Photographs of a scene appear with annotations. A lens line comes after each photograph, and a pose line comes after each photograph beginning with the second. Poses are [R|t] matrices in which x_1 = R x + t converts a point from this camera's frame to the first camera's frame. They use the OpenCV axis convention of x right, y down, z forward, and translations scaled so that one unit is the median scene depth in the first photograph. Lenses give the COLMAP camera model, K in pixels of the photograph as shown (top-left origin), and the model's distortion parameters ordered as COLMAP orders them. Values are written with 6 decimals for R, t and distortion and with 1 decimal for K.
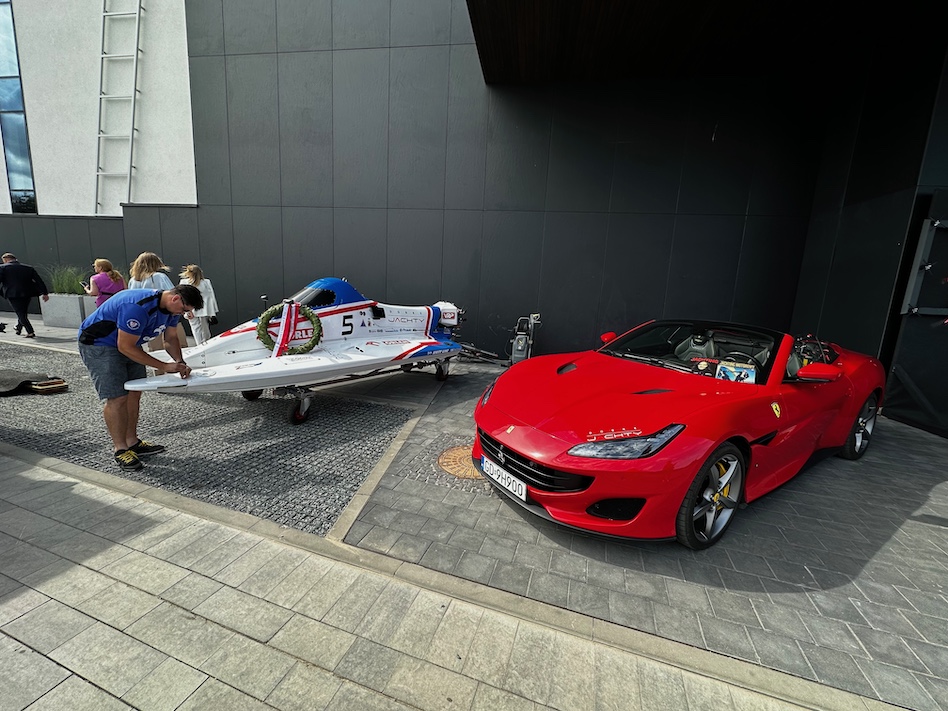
lens RADIAL K [[373.1, 0, 476.9], [0, 373.1, 341.7], [0, 0, 1]] dist [0.001708, 0.000040]
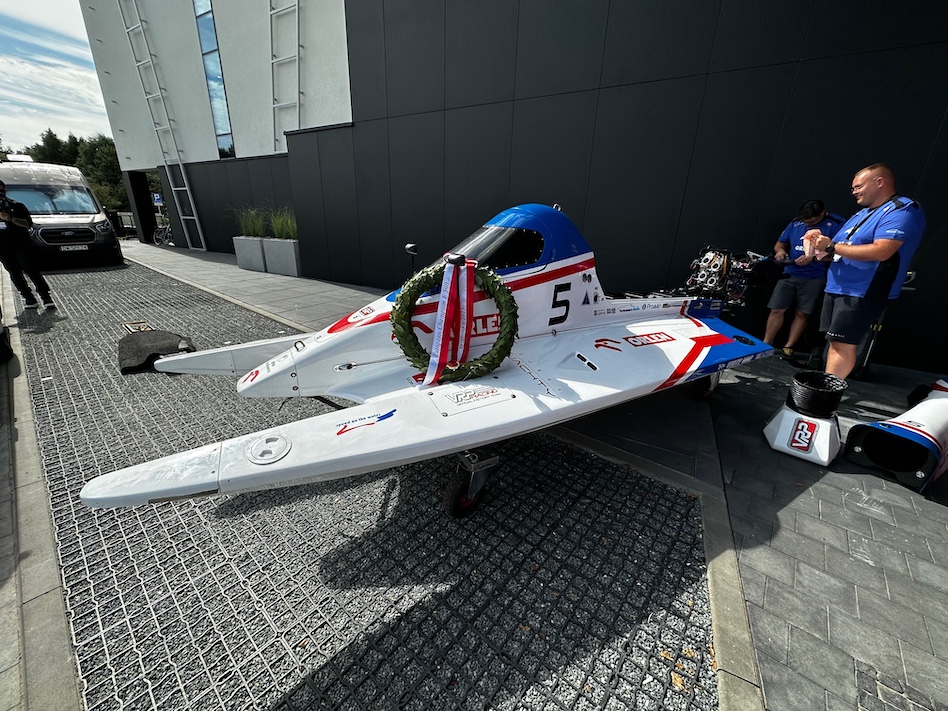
lens RADIAL K [[373.1, 0, 476.9], [0, 373.1, 341.7], [0, 0, 1]] dist [0.001708, 0.000040]
pose [[0.924672, 0.097034, -0.368194, -0.285526], [-0.037104, 0.985344, 0.166497, -0.079373], [0.378953, -0.140293, 0.914720, 0.550111]]
